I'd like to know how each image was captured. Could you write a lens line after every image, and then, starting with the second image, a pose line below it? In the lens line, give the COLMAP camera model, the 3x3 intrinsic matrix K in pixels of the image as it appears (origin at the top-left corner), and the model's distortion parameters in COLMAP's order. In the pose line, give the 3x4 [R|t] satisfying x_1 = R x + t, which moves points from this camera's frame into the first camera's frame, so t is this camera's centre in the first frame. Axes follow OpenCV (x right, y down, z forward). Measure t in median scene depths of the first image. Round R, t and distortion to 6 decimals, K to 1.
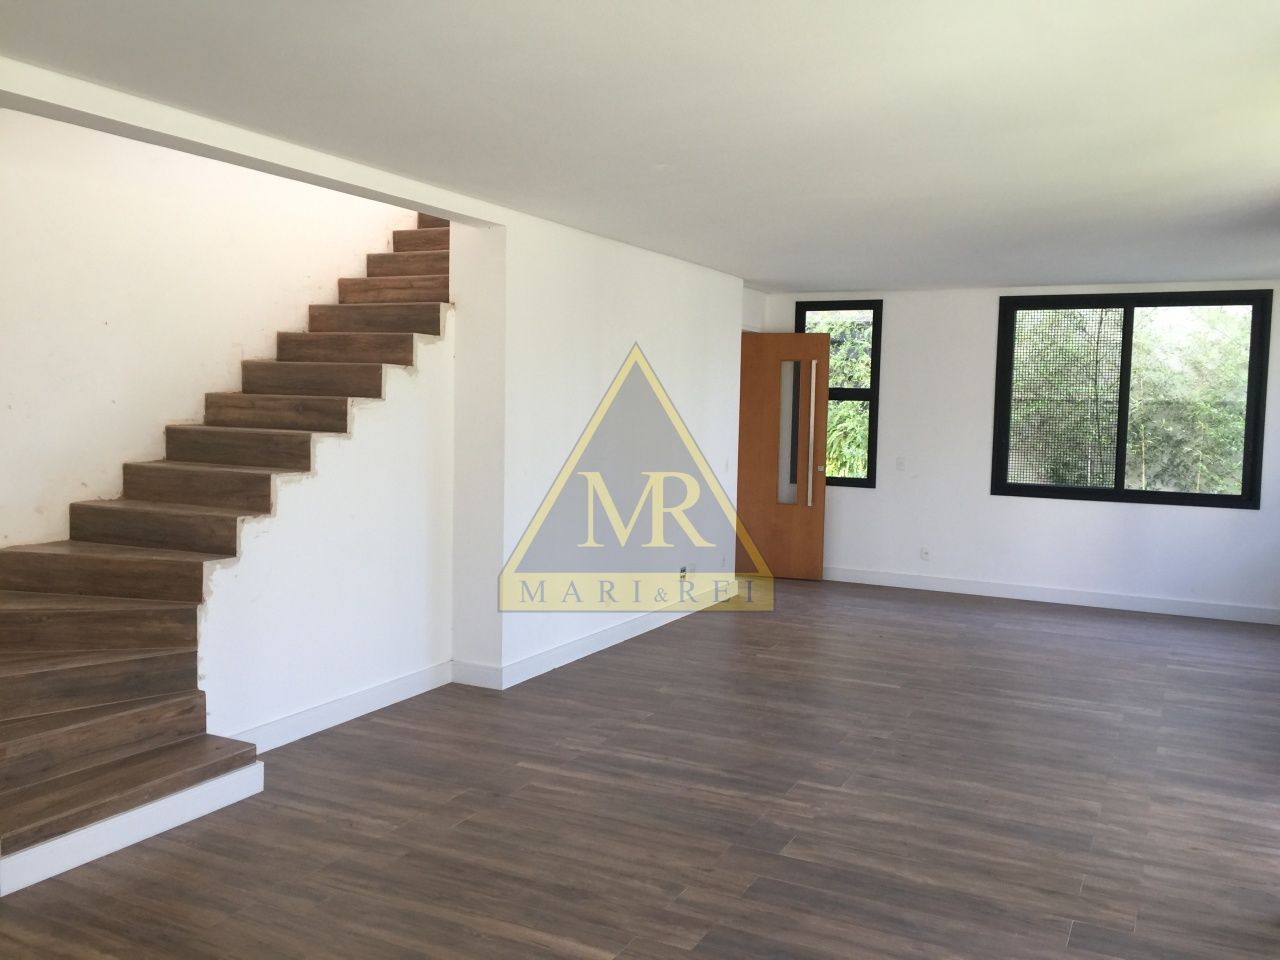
lens RADIAL K [[1098.2, 0, 639.8], [0, 1098.2, 480.3], [0, 0, 1]] dist [0.067506, -0.095634]
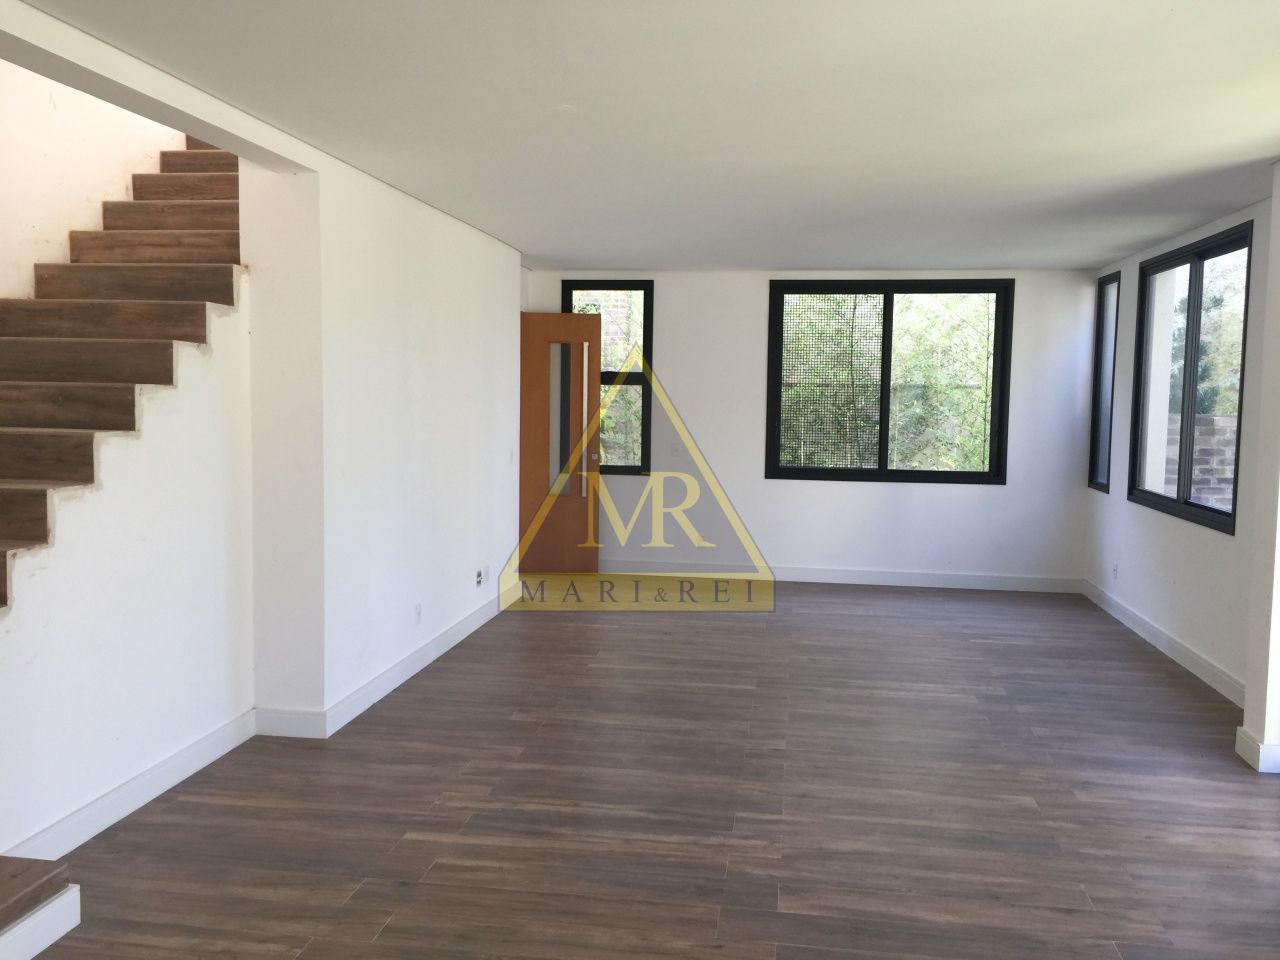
lens RADIAL K [[1098.2, 0, 642.1], [0, 1098.2, 472.7], [0, 0, 1]] dist [0.067506, -0.095634]
pose [[0.947448, -0.030278, 0.318473, -0.169283], [0.027468, 0.999534, 0.013312, -0.013528], [-0.318728, -0.003864, 0.947838, 0.150418]]
